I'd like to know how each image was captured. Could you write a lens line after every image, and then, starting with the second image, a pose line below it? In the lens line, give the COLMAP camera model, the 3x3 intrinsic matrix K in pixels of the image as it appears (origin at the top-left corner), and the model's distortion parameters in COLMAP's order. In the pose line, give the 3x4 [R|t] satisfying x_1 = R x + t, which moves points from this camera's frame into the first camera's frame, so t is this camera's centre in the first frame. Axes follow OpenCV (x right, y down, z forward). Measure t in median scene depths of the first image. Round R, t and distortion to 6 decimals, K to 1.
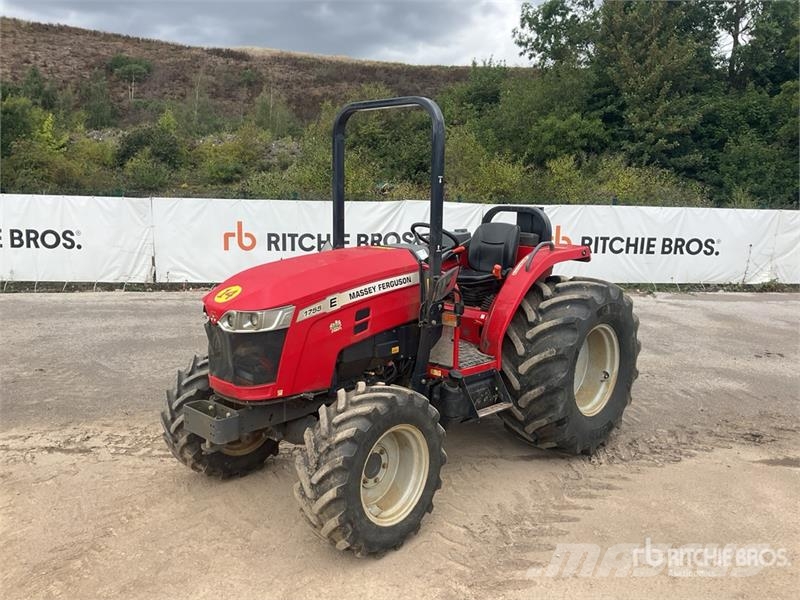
lens RADIAL K [[662.6, 0, 398.3], [0, 662.6, 297.6], [0, 0, 1]] dist [0.106772, -0.212236]
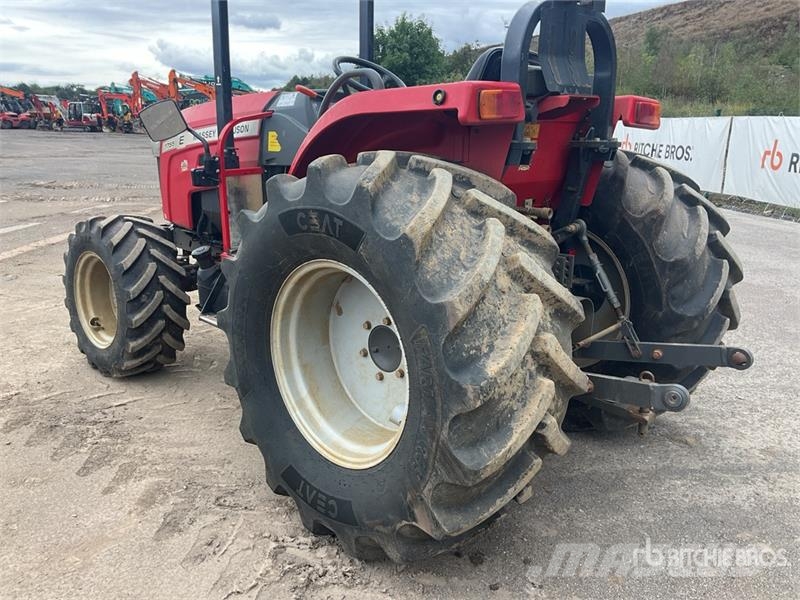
lens RADIAL K [[664.1, 0, 400.0], [0, 664.1, 300.0], [0, 0, 1]] dist [0.071296, -0.117821]
pose [[-0.012169, 0.230174, -0.973073, 0.678916], [-0.182025, 0.956375, 0.228501, -0.038321], [0.983219, 0.179905, 0.030259, 0.973717]]
